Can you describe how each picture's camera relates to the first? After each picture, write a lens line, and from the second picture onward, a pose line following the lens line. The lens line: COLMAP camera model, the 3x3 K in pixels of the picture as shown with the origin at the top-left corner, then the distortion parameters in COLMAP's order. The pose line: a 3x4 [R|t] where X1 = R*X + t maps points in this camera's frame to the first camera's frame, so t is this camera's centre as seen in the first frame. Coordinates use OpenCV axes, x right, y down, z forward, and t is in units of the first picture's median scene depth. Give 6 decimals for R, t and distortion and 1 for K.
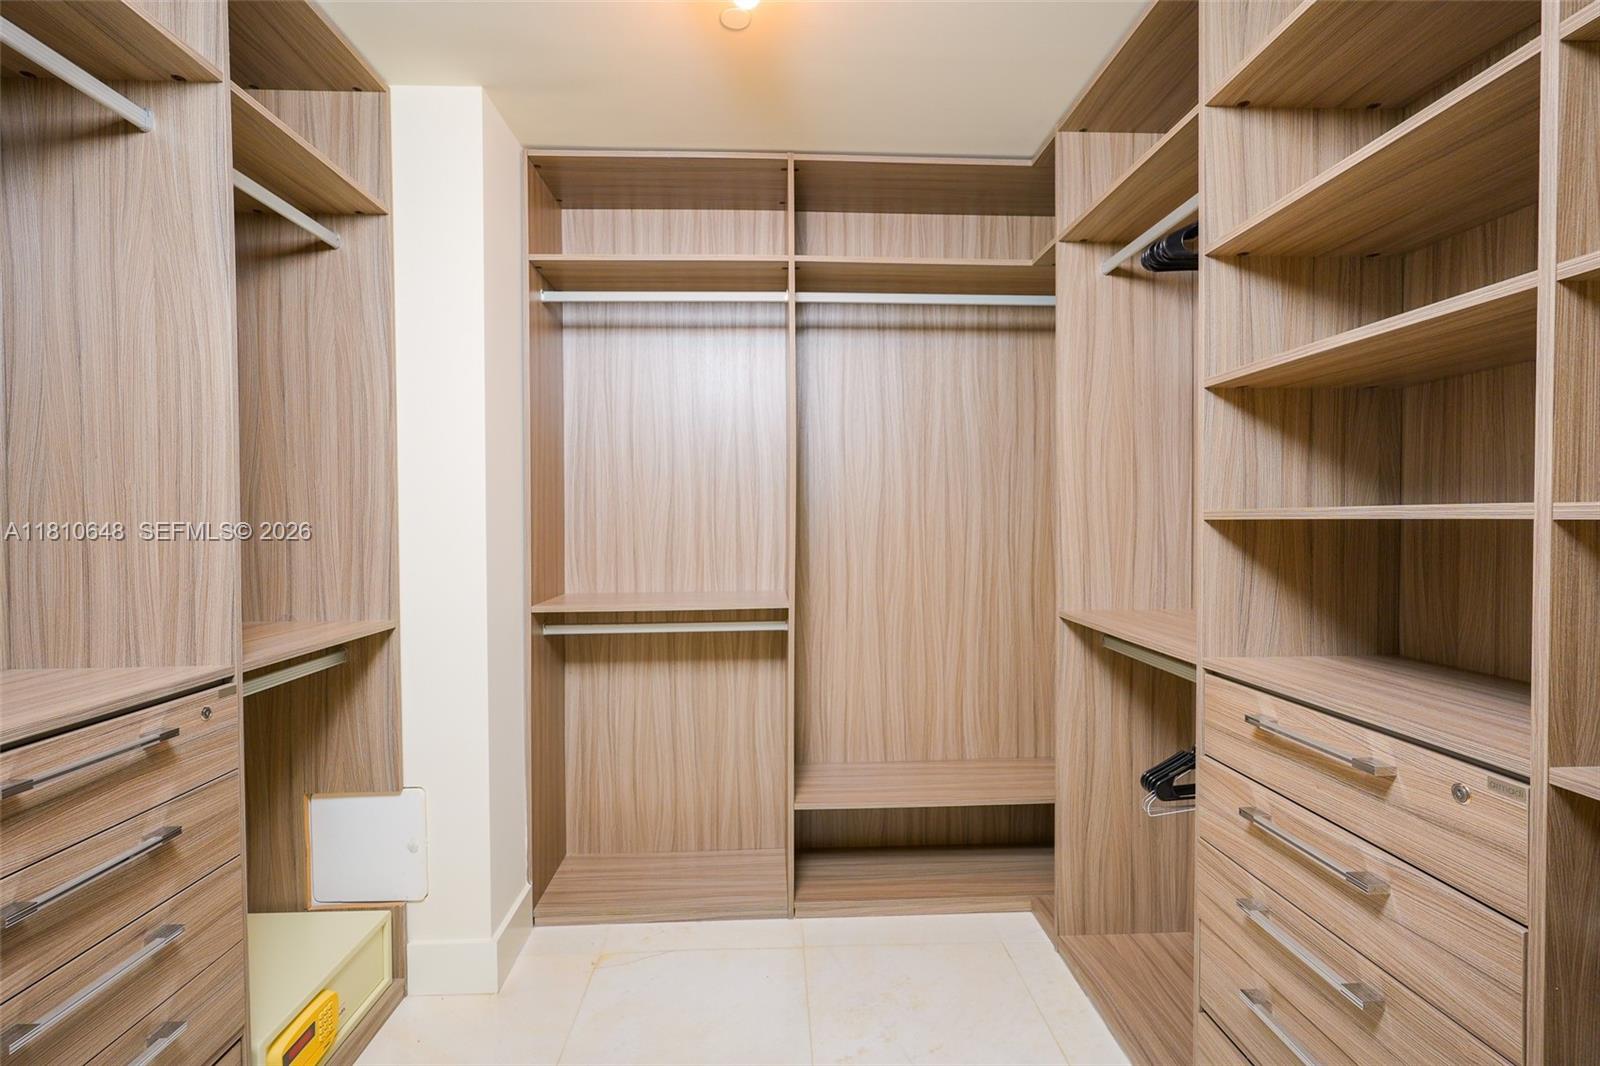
lens RADIAL K [[764.2, 0, 789.7], [0, 764.2, 536.1], [0, 0, 1]] dist [0.000305, 0.004031]
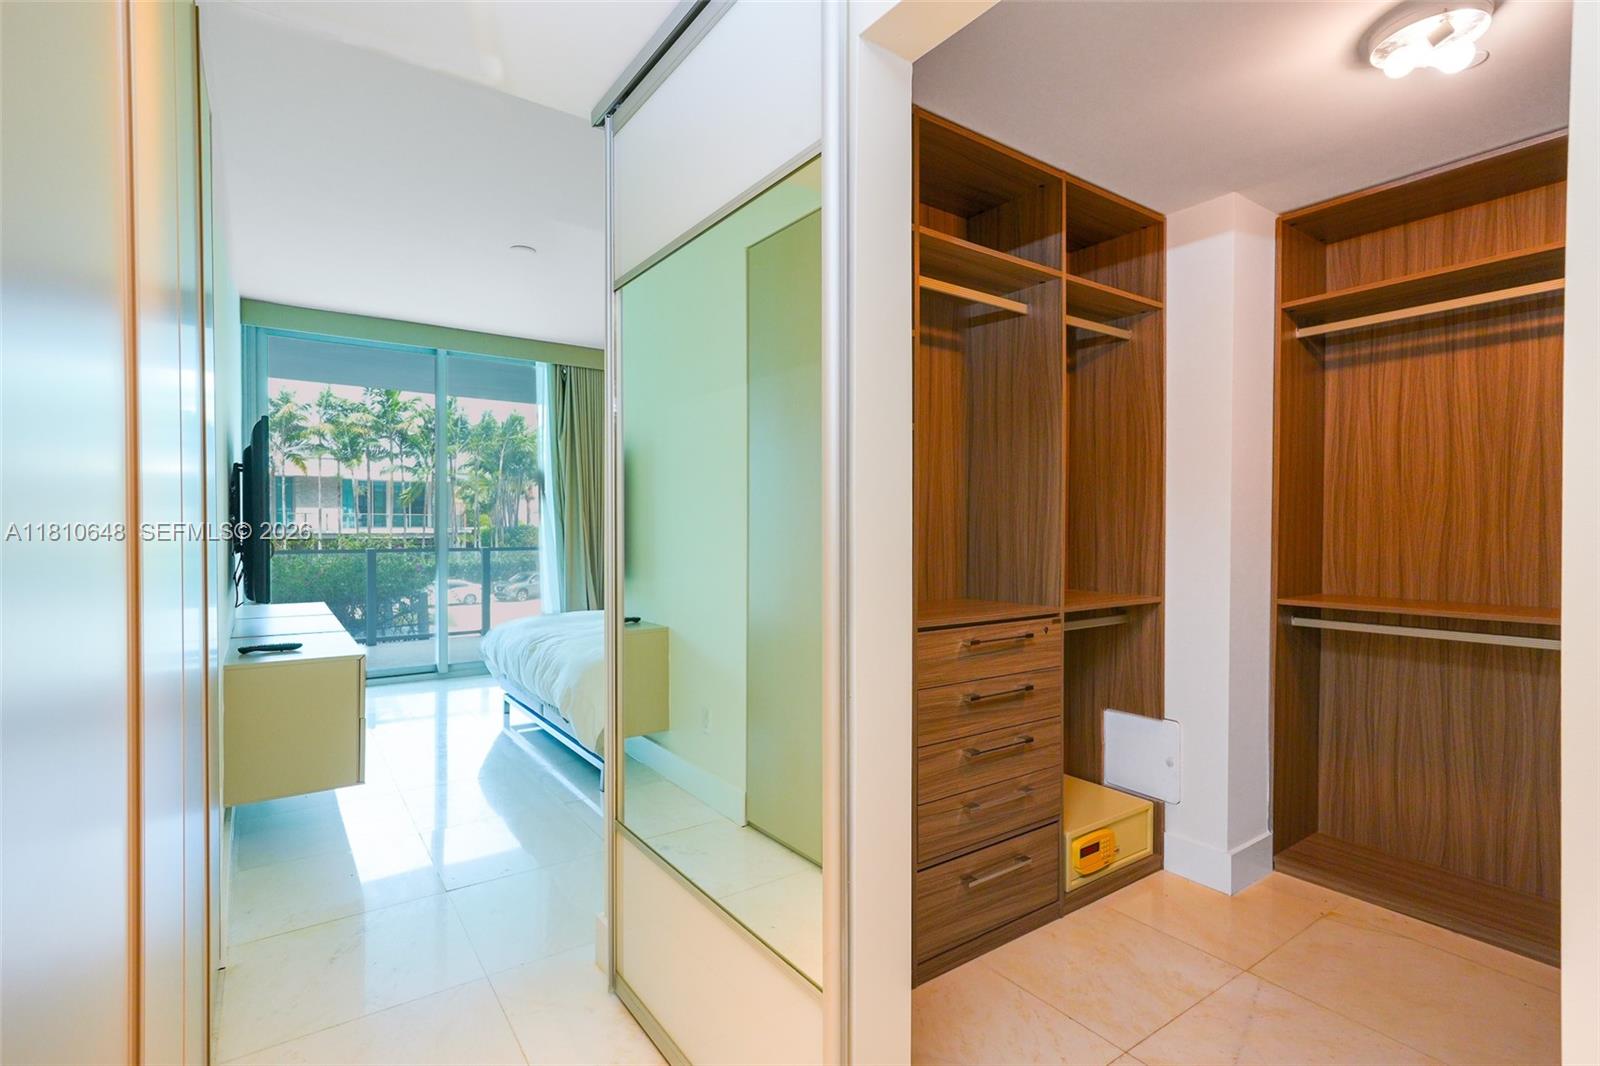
lens RADIAL K [[764.2, 0, 794.0], [0, 764.2, 536.9], [0, 0, 1]] dist [0.000305, 0.004031]
pose [[0.556285, 0.023463, -0.830660, 0.271746], [-0.020945, 0.999680, 0.014210, -0.005032], [0.830727, 0.009493, 0.556599, -0.340354]]
